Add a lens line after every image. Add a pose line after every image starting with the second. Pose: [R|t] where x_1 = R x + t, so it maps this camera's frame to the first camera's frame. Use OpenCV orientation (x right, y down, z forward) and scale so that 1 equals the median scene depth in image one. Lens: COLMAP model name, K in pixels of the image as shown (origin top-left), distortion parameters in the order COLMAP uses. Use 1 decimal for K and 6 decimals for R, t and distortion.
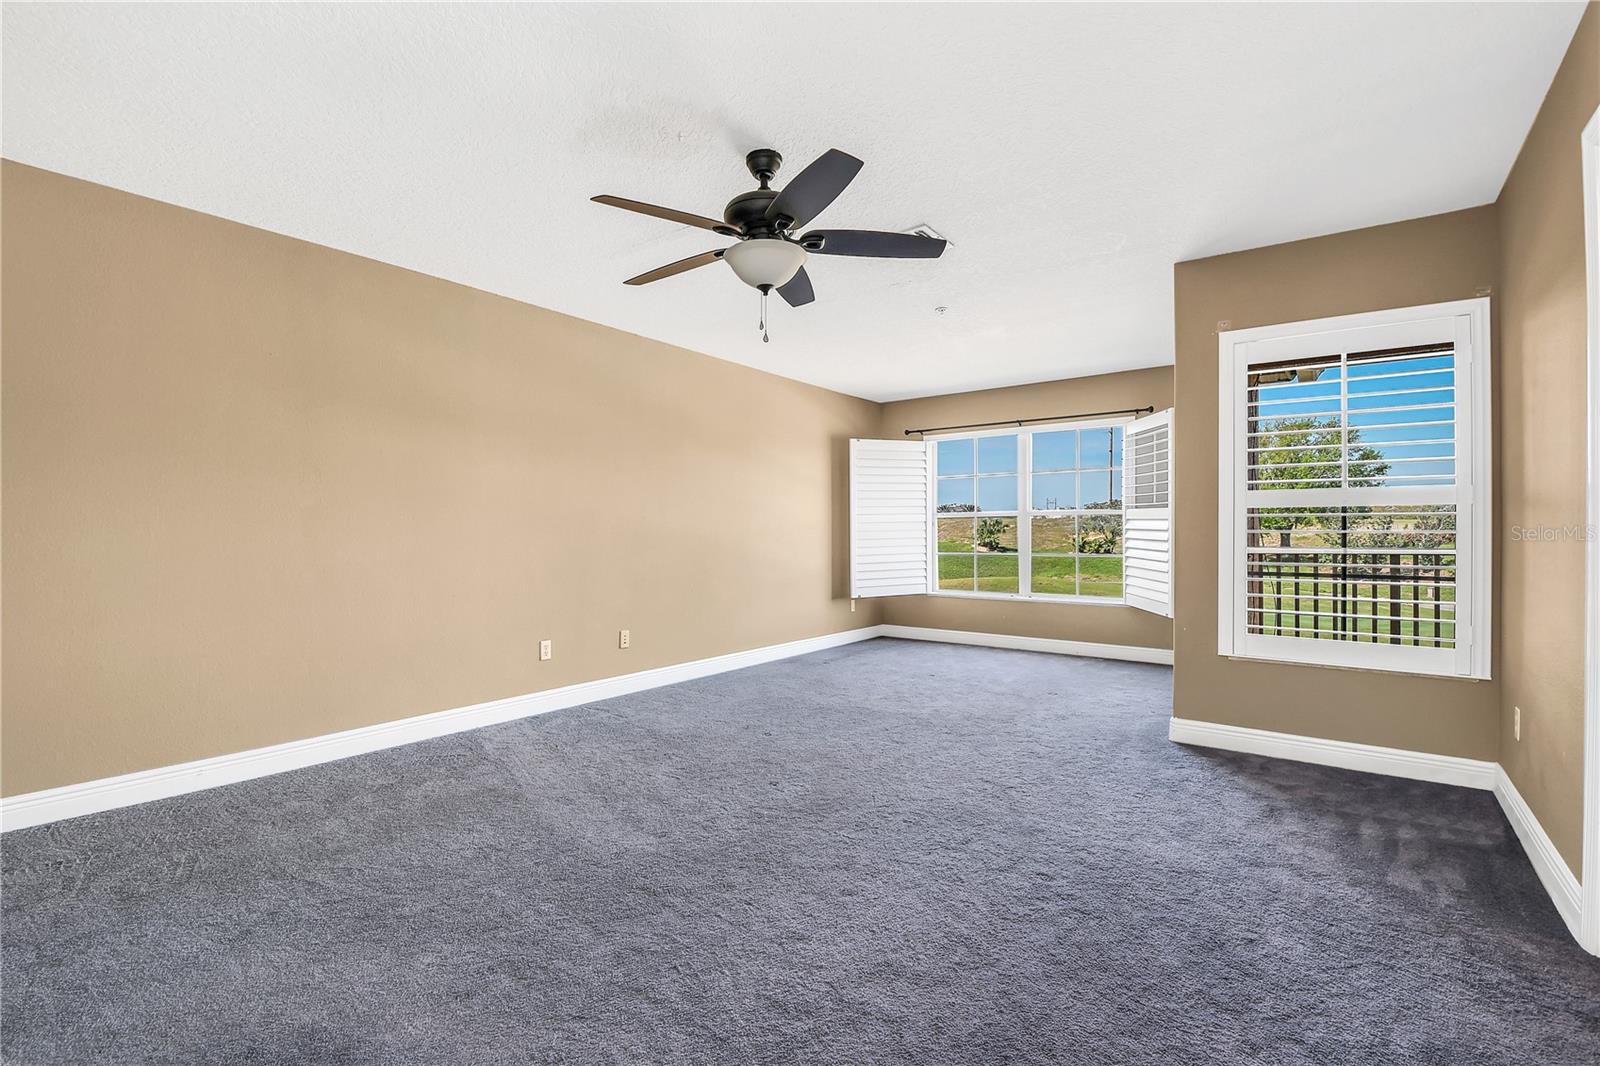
lens RADIAL K [[712.6, 0, 786.0], [0, 712.6, 531.1], [0, 0, 1]] dist [-0.011006, -0.002550]
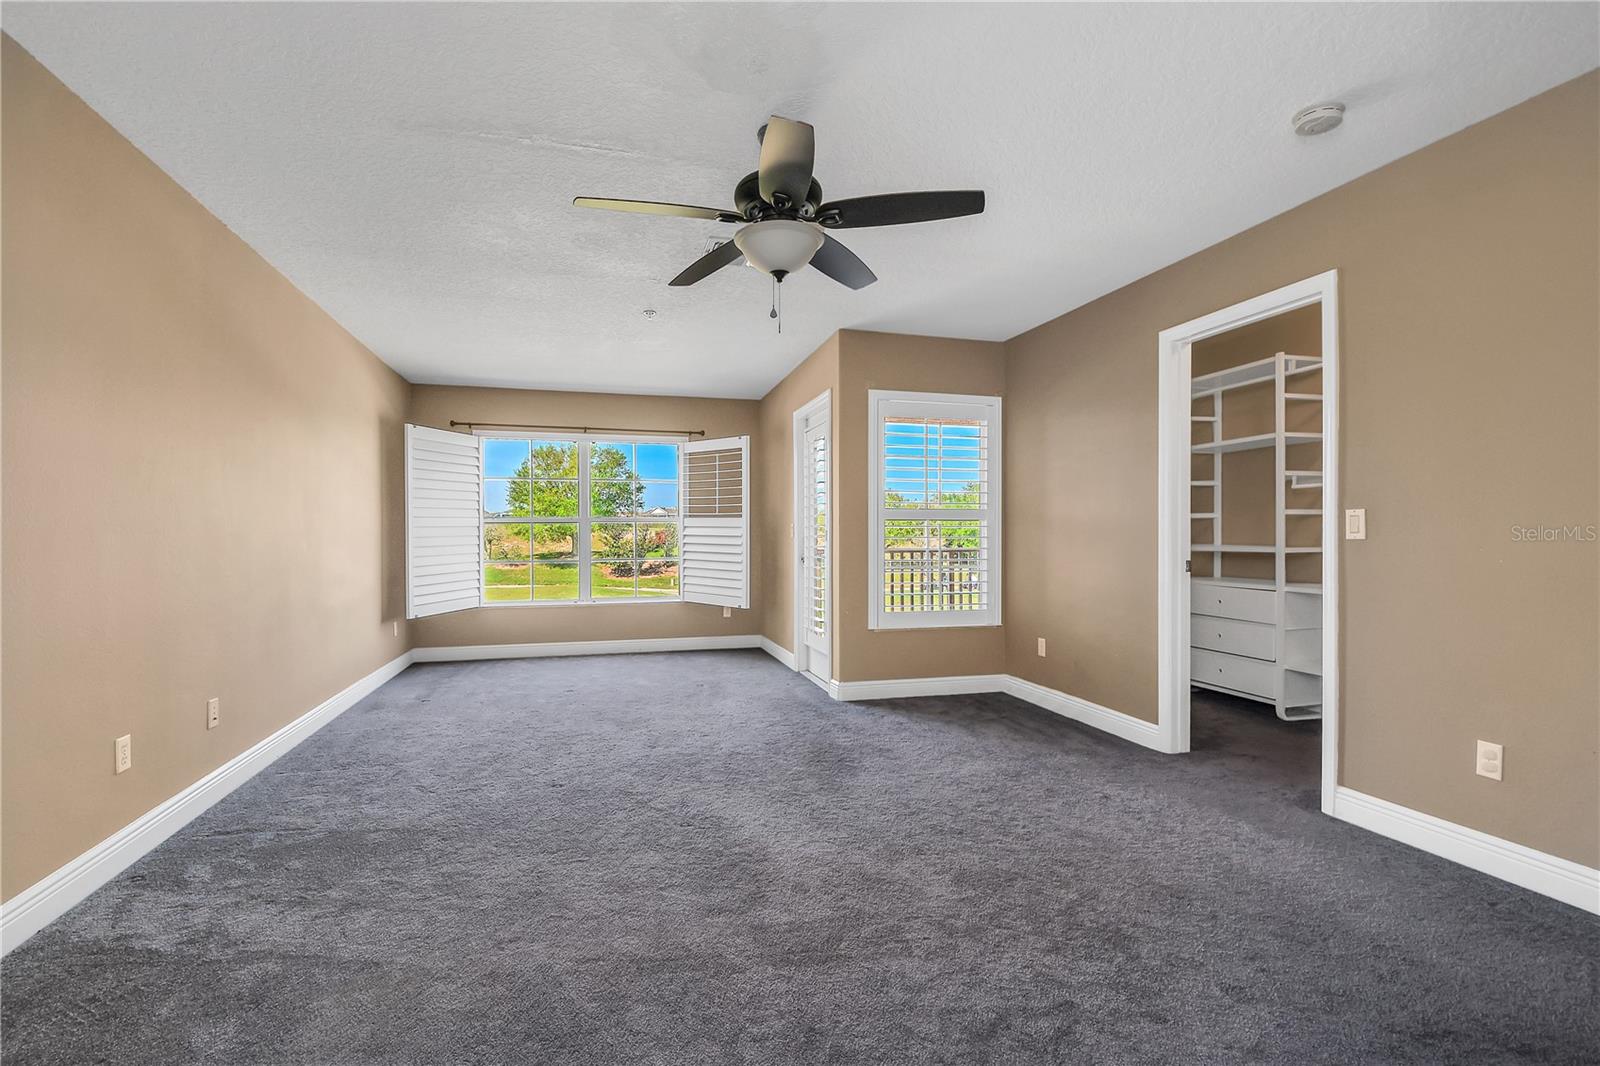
lens RADIAL K [[712.6, 0, 770.5], [0, 712.6, 535.8], [0, 0, 1]] dist [-0.011006, -0.002550]
pose [[0.605869, 0.001655, 0.795563, -0.335663], [-0.000046, 0.999998, -0.002045, 0.000049], [-0.795565, 0.001202, 0.605867, 0.195771]]
